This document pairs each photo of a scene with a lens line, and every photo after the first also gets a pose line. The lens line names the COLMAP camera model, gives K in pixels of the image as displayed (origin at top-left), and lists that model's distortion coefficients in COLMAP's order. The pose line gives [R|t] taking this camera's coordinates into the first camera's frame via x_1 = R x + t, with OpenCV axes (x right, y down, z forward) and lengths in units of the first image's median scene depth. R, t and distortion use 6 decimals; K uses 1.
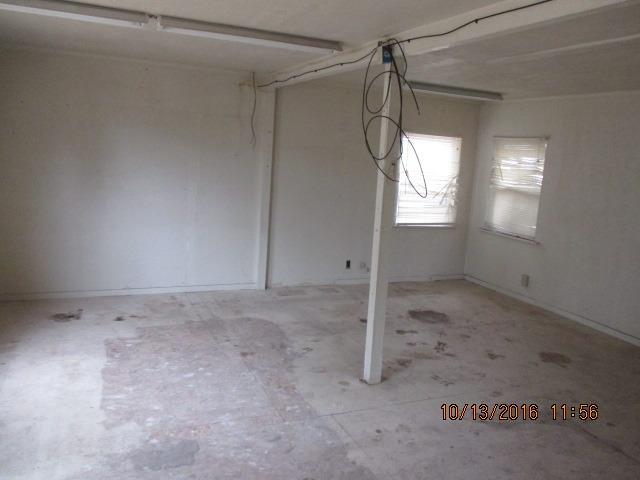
lens RADIAL K [[529.3, 0, 320.0], [0, 529.3, 239.8], [0, 0, 1]] dist [0.000612, 0.009447]
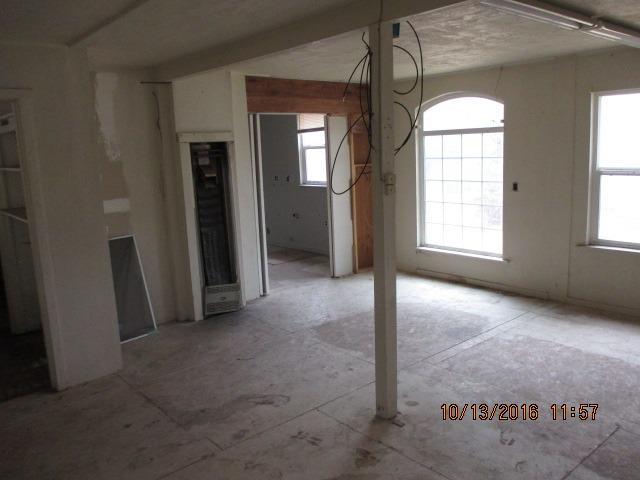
lens RADIAL K [[529.3, 0, 320.6], [0, 529.3, 239.5], [0, 0, 1]] dist [0.000612, 0.009447]
pose [[-0.954240, 0.019760, -0.298389, 0.455109], [-0.077008, 0.947926, 0.309041, -0.253613], [0.288957, 0.317878, -0.903027, 1.686416]]
